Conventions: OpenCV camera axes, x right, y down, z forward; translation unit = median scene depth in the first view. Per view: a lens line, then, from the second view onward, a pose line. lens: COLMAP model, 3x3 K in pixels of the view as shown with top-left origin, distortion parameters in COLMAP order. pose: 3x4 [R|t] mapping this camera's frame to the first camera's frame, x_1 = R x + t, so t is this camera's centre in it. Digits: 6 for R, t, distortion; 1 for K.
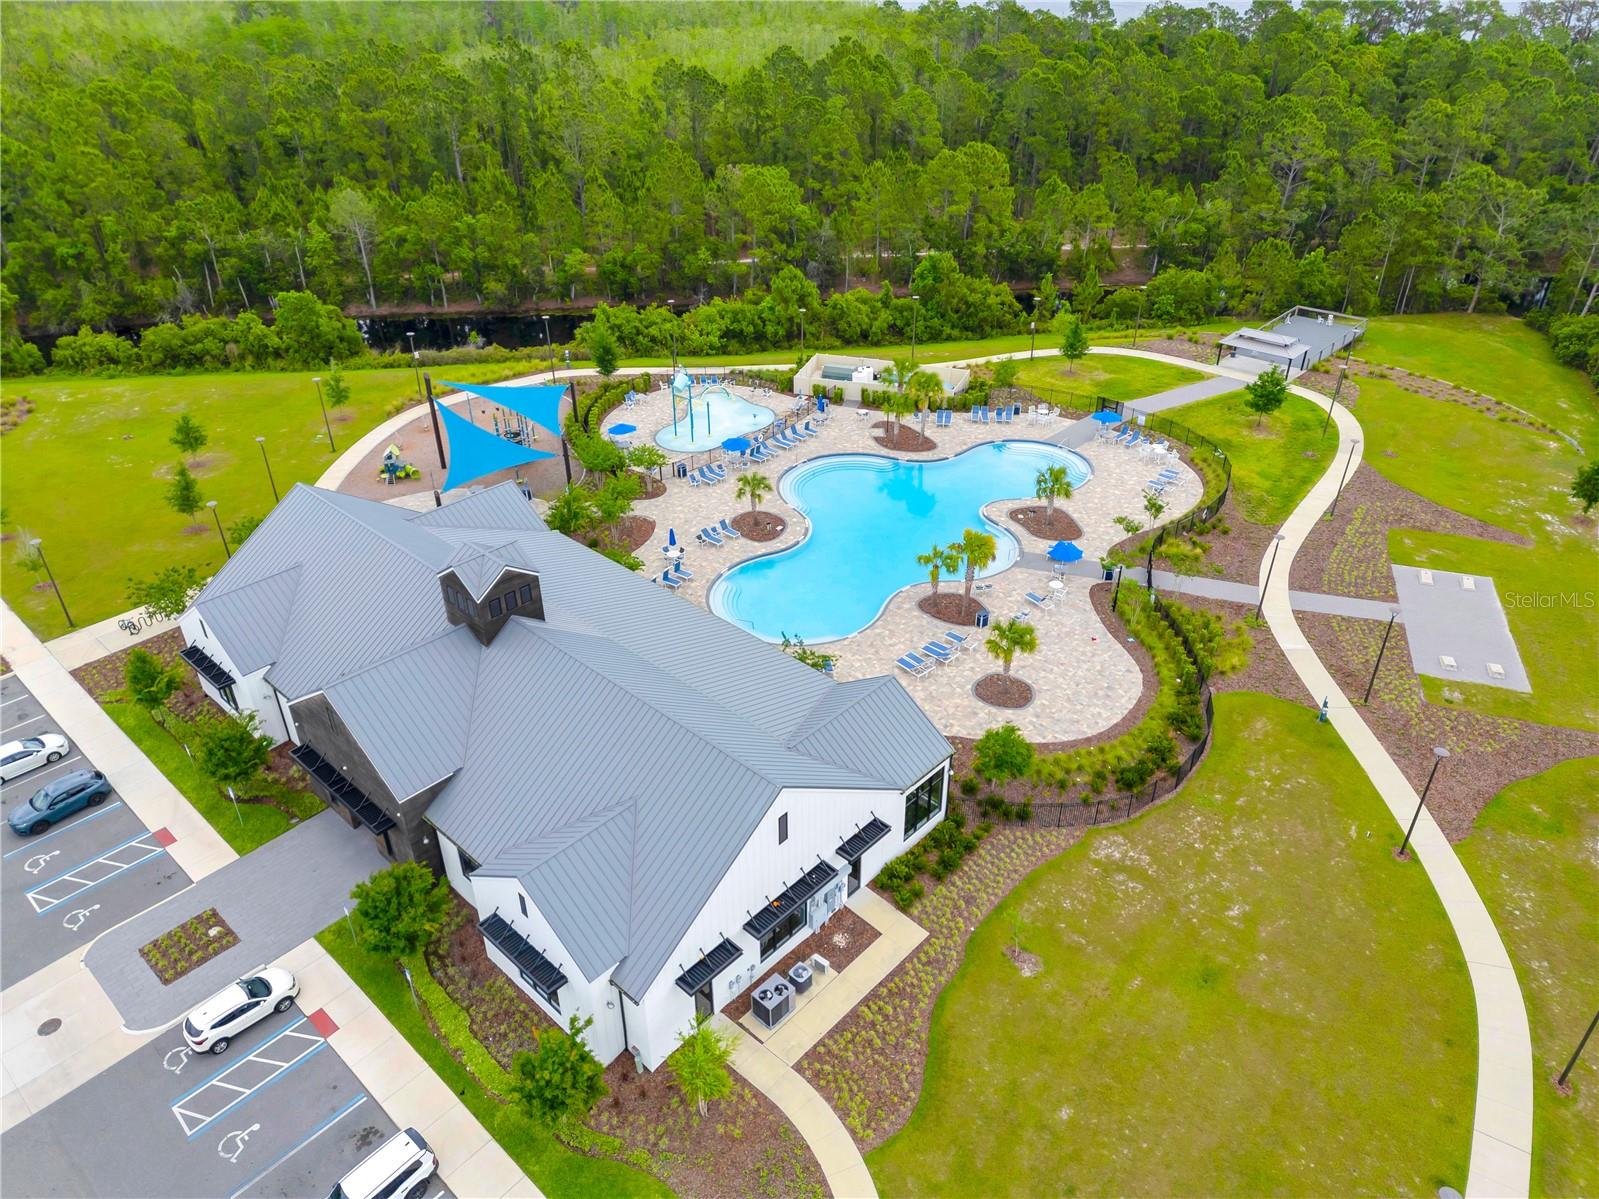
lens RADIAL K [[1114.9, 0, 799.5], [0, 1114.9, 599.5], [0, 0, 1]] dist [0.097939, -0.086499]
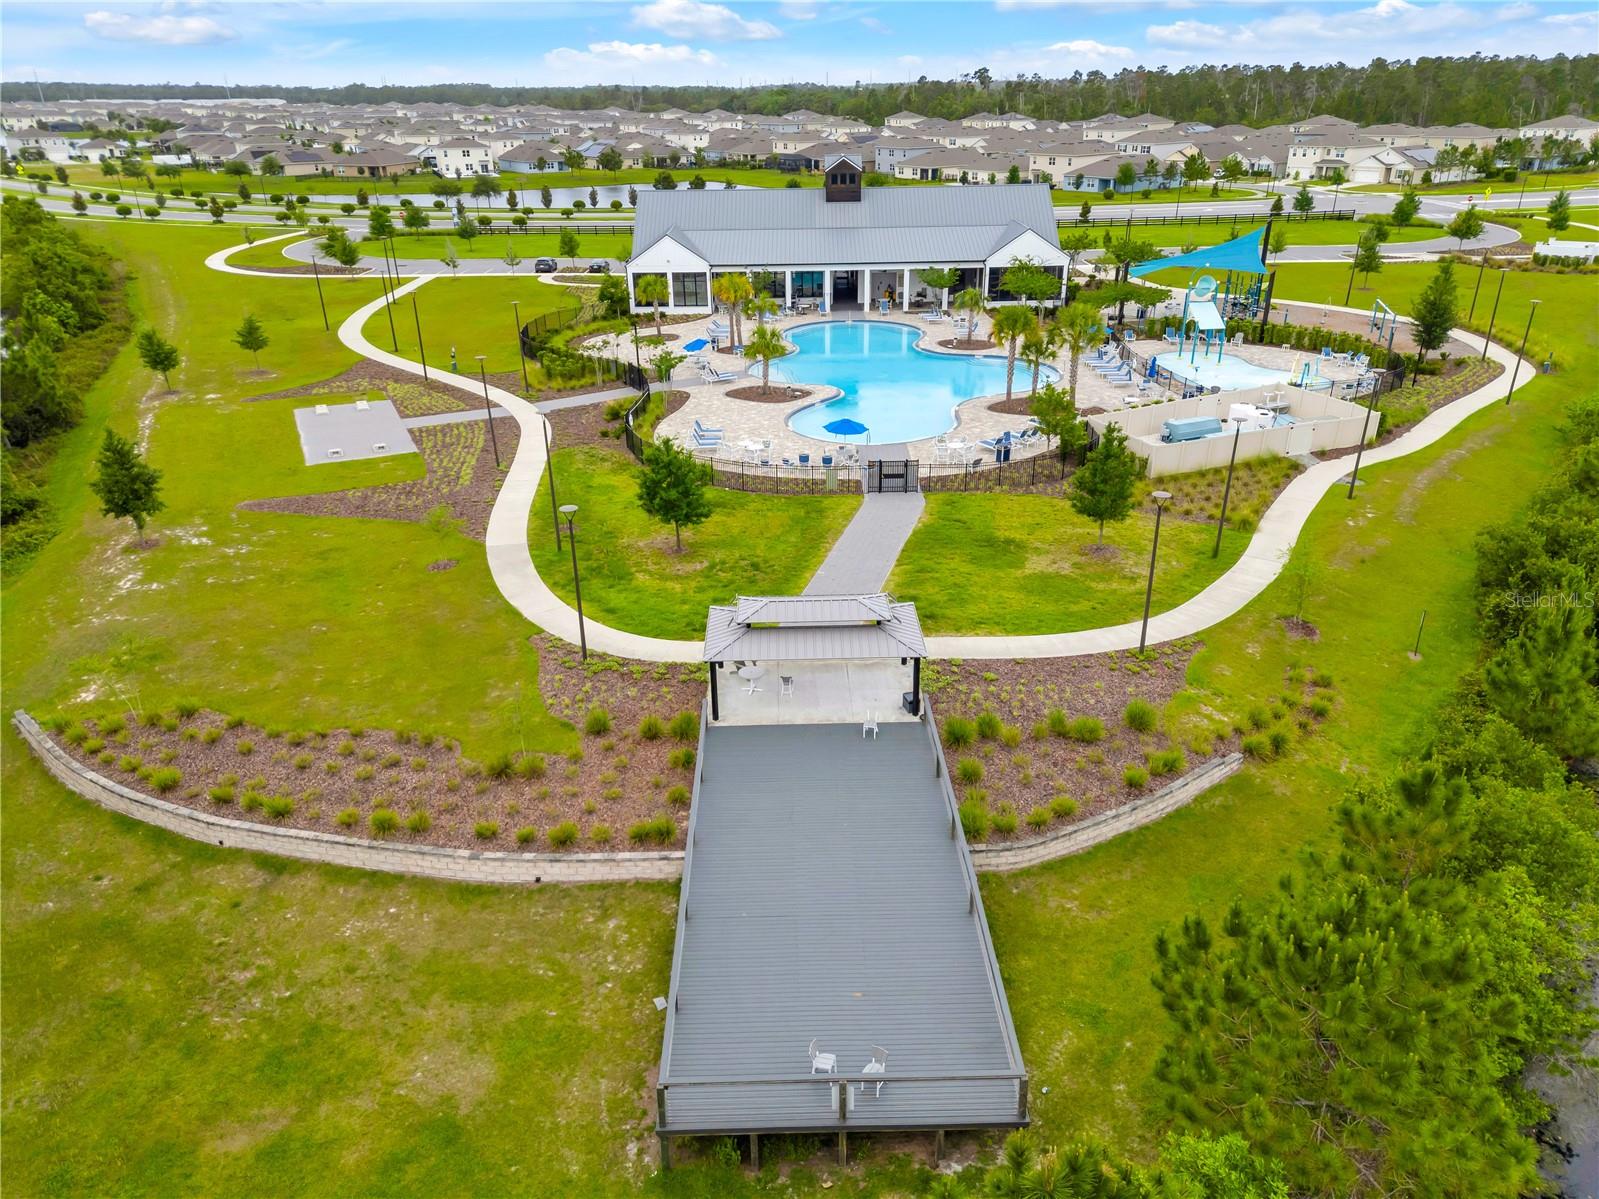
lens RADIAL K [[1114.9, 0, 799.5], [0, 1114.9, 599.5], [0, 0, 1]] dist [0.097939, -0.086499]
pose [[-0.729129, 0.291982, -0.618964, 0.835466], [-0.348022, 0.620560, 0.702699, -0.630784], [0.589280, 0.727772, -0.350852, 1.486313]]
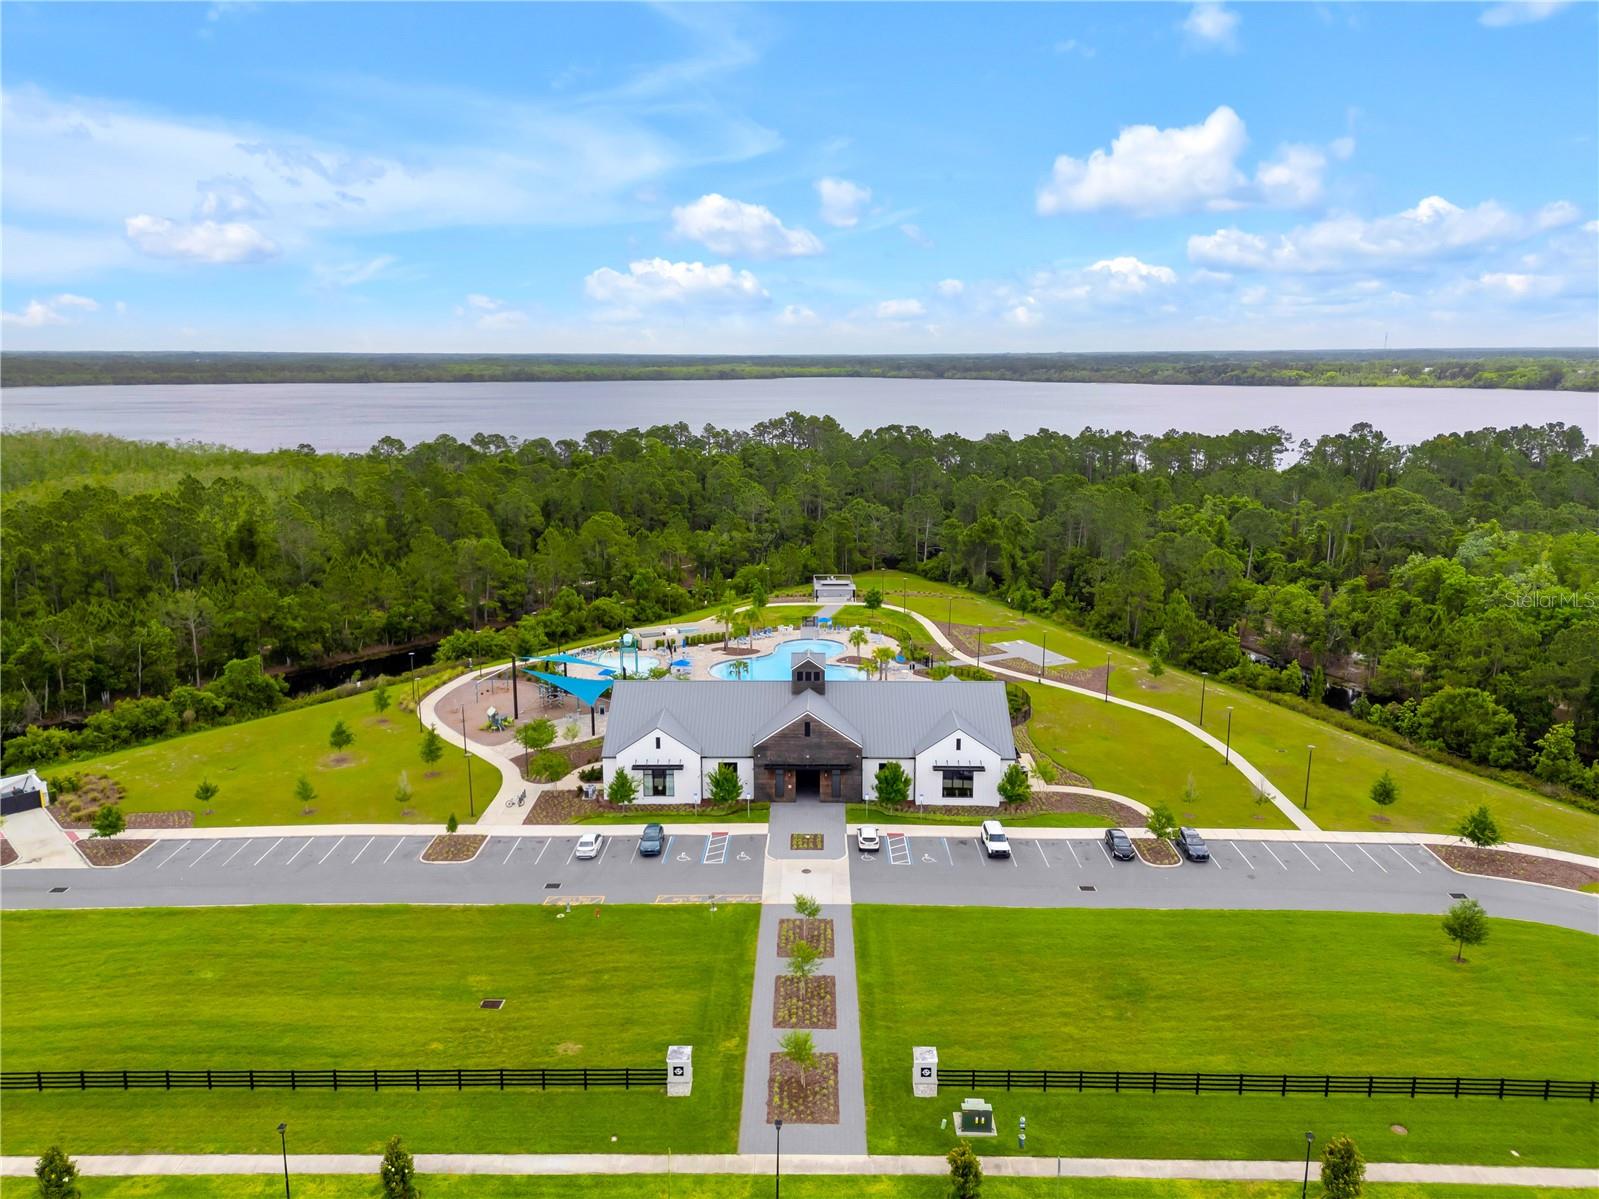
lens RADIAL K [[1114.9, 0, 799.5], [0, 1114.9, 599.5], [0, 0, 1]] dist [0.097939, -0.086499]
pose [[0.742714, -0.143001, 0.654160, -1.104873], [0.354140, 0.913006, -0.202495, 0.189761], [-0.568296, 0.382061, 0.728745, -0.380415]]
